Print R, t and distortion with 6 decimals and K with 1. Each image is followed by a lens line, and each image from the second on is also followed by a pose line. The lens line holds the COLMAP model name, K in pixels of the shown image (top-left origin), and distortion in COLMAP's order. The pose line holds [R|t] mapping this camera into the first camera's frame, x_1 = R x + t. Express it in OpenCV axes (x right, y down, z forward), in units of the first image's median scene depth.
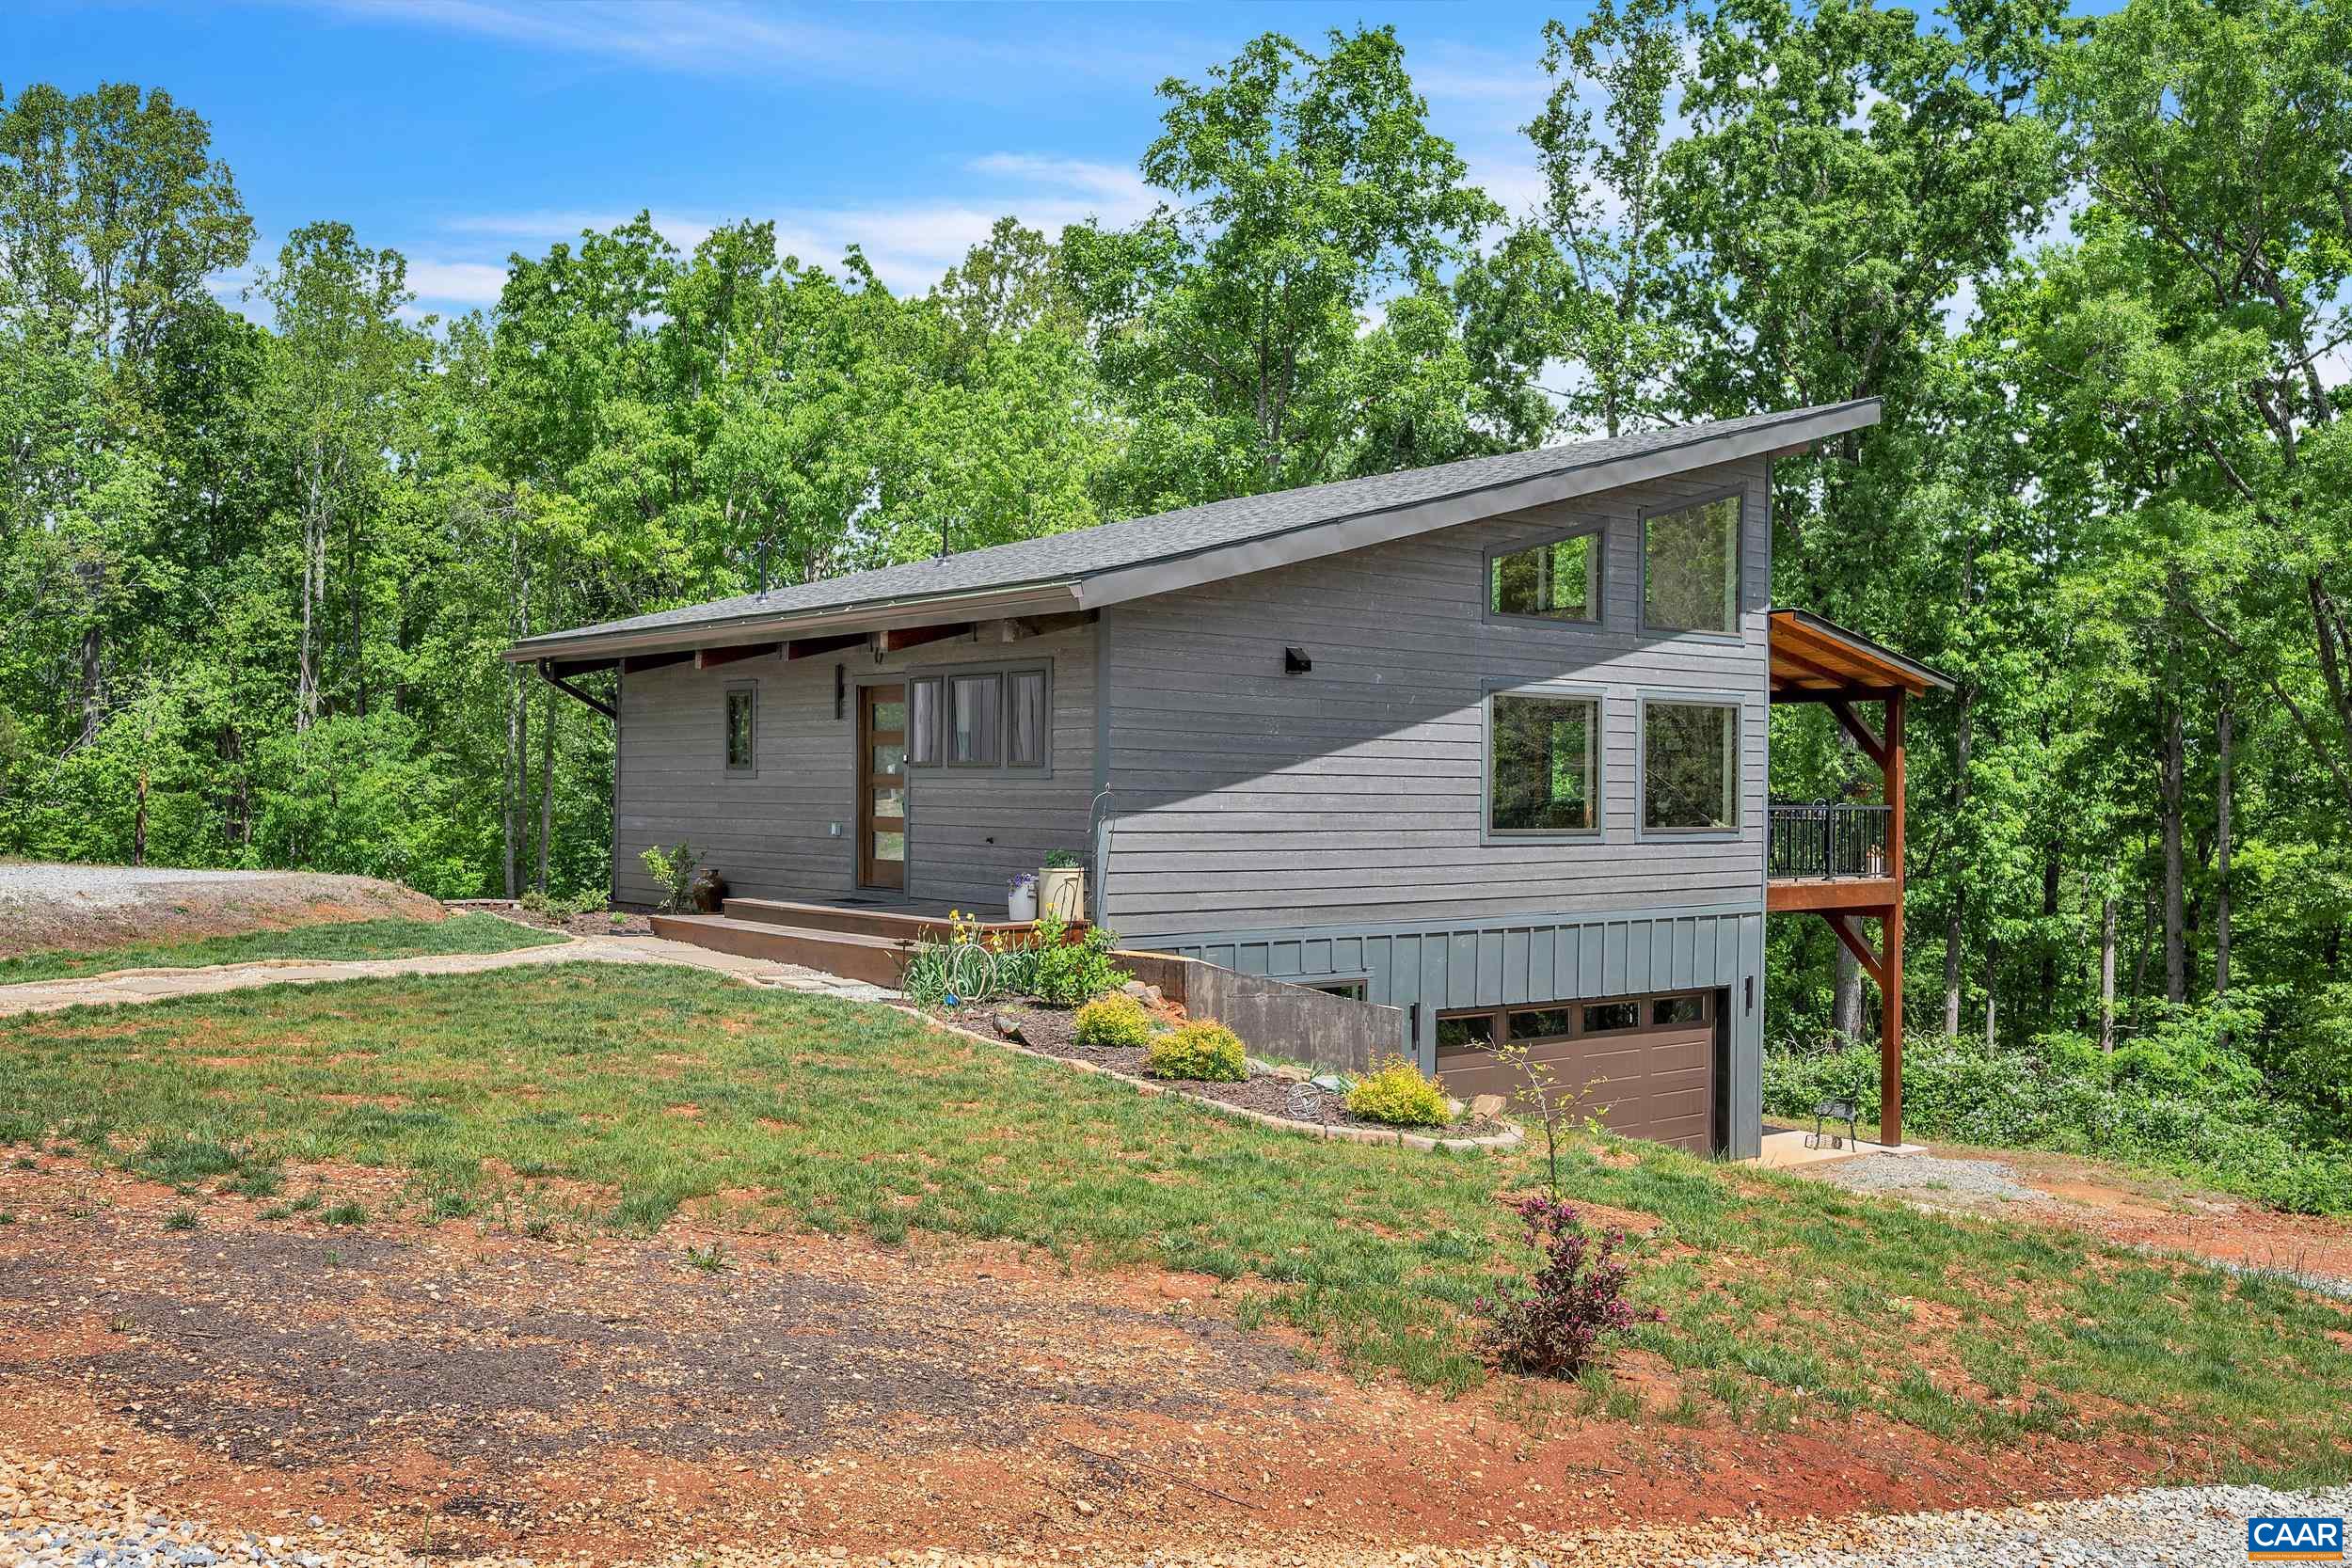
lens RADIAL K [[2031.8, 0, 1176.0], [0, 2031.8, 784.0], [0, 0, 1]] dist [-0.006501, 0.000247]
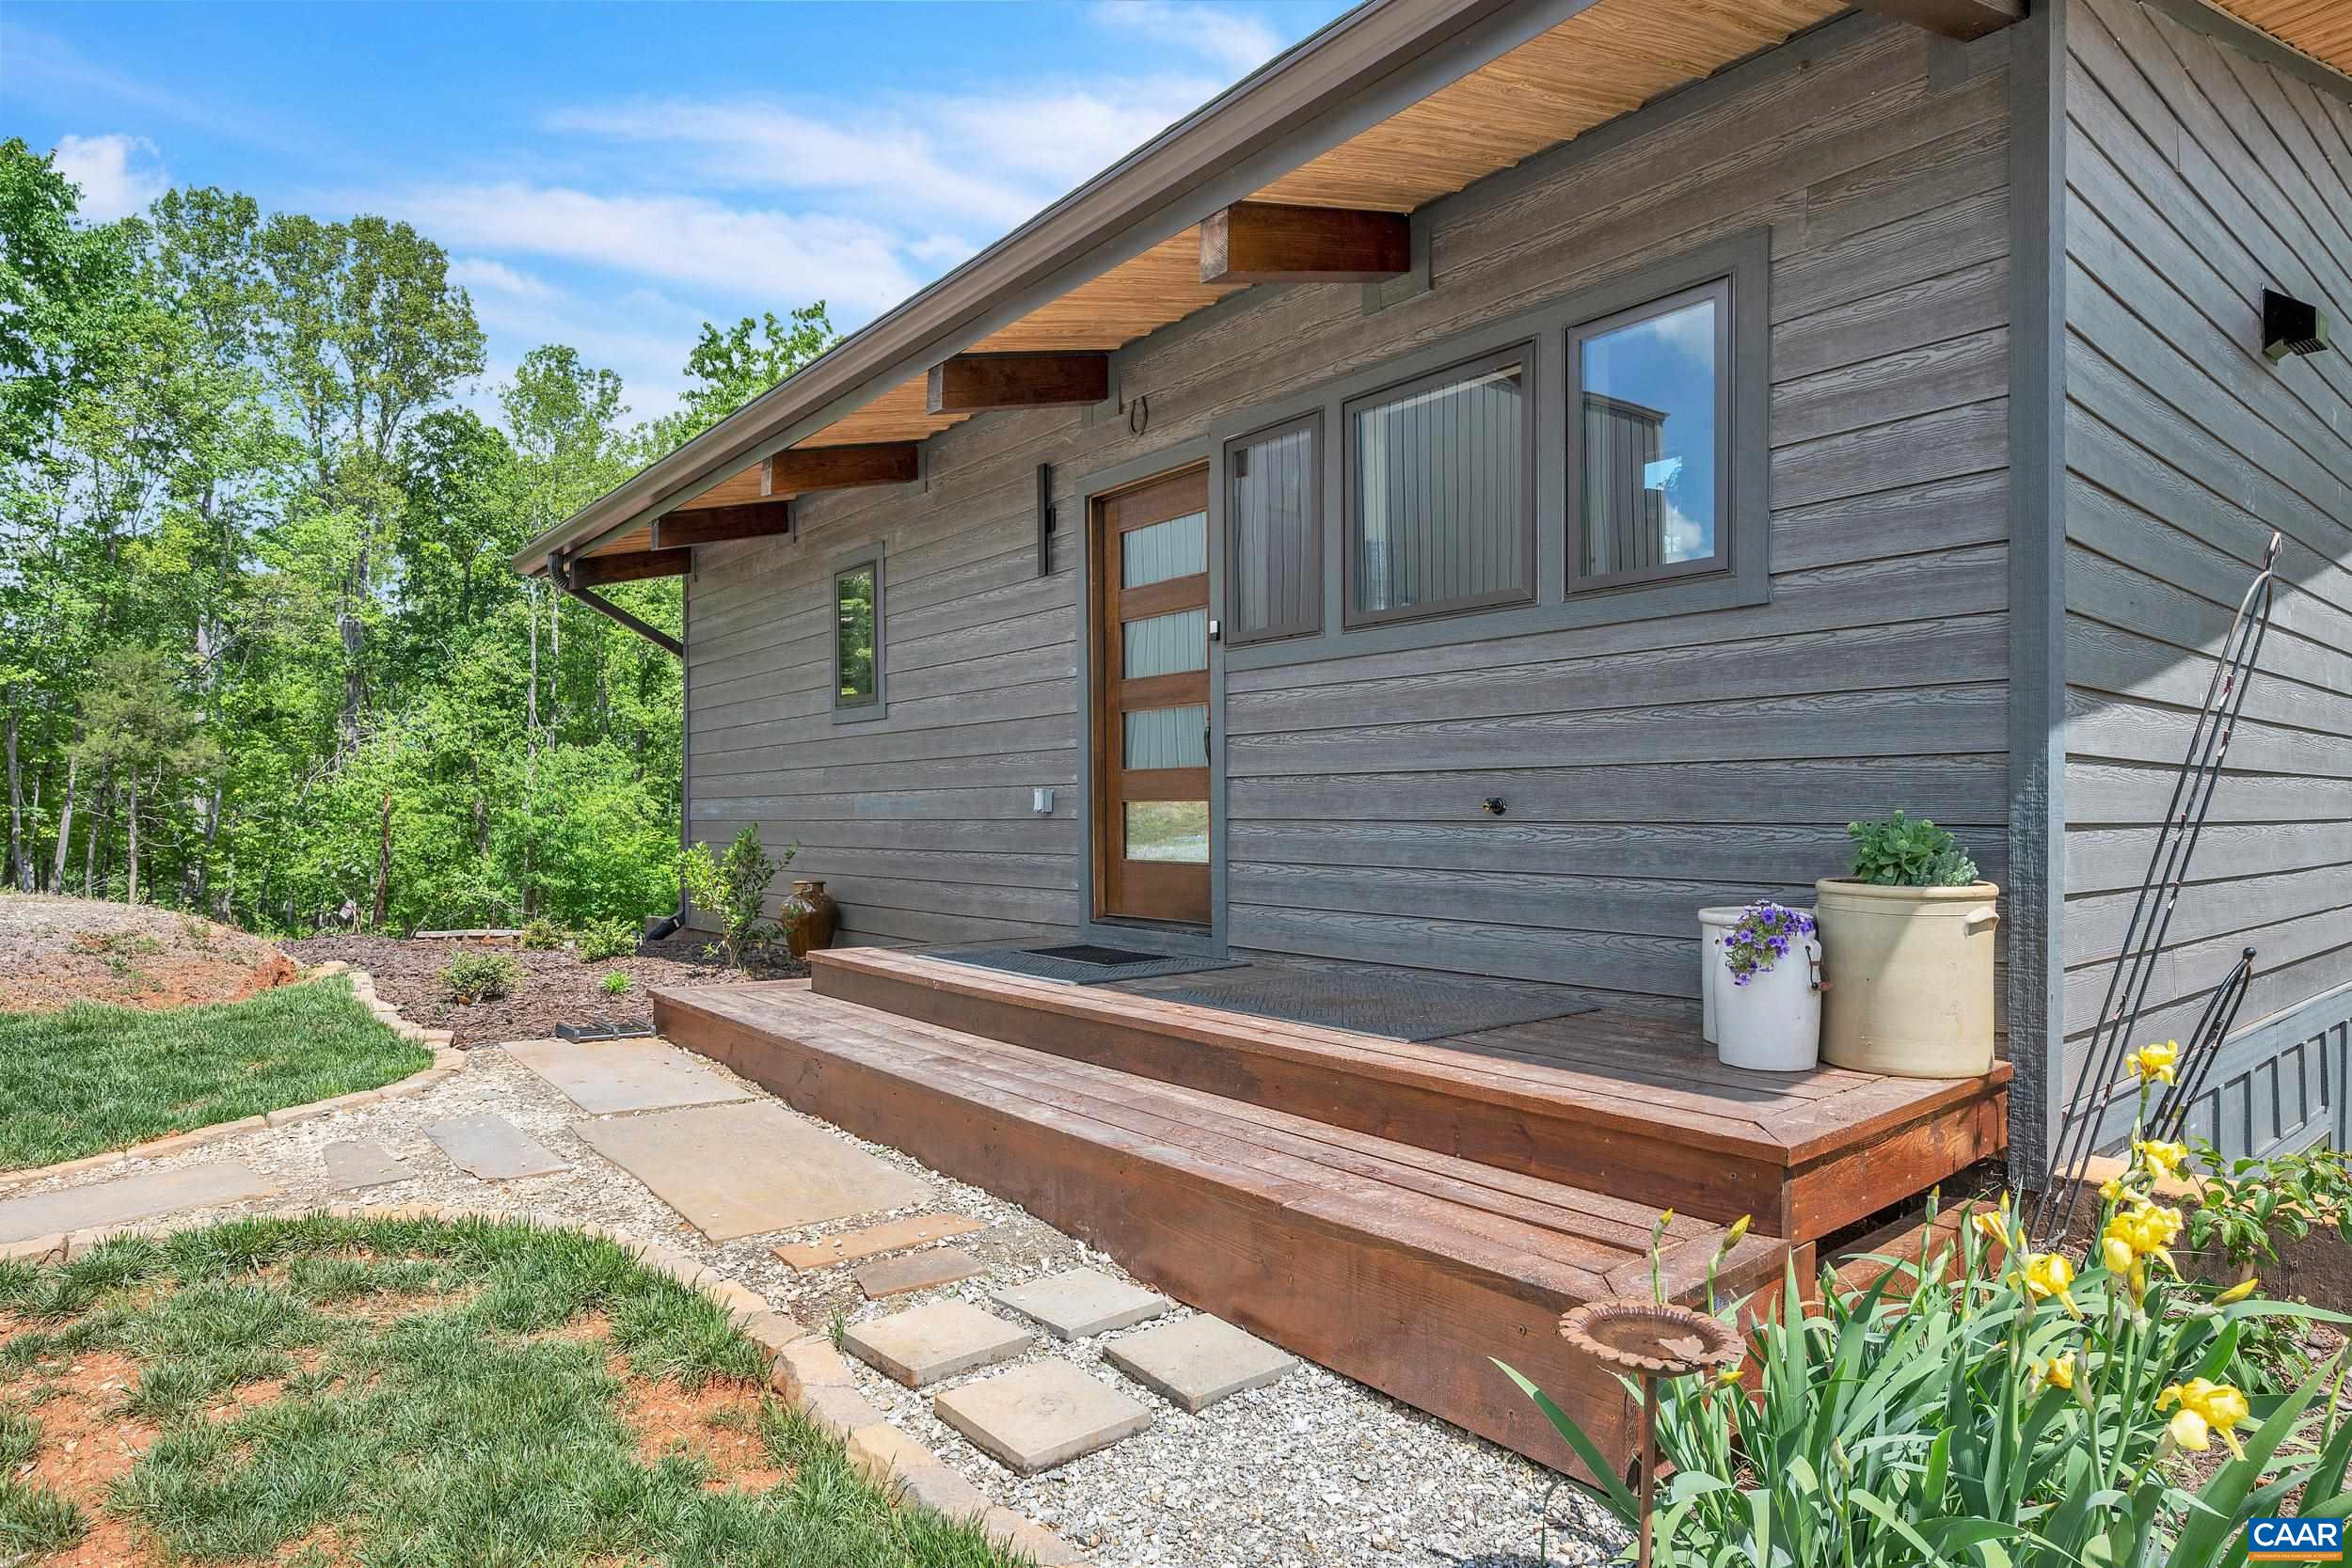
lens RADIAL K [[1268.1, 0, 1175.6], [0, 1268.1, 816.4], [0, 0, 1]] dist [-0.002451, -0.000483]
pose [[0.999956, -0.009396, -0.000582, -0.050262], [0.009398, 0.999951, 0.002971, 0.009520], [0.000554, -0.002976, 0.999995, 0.257736]]
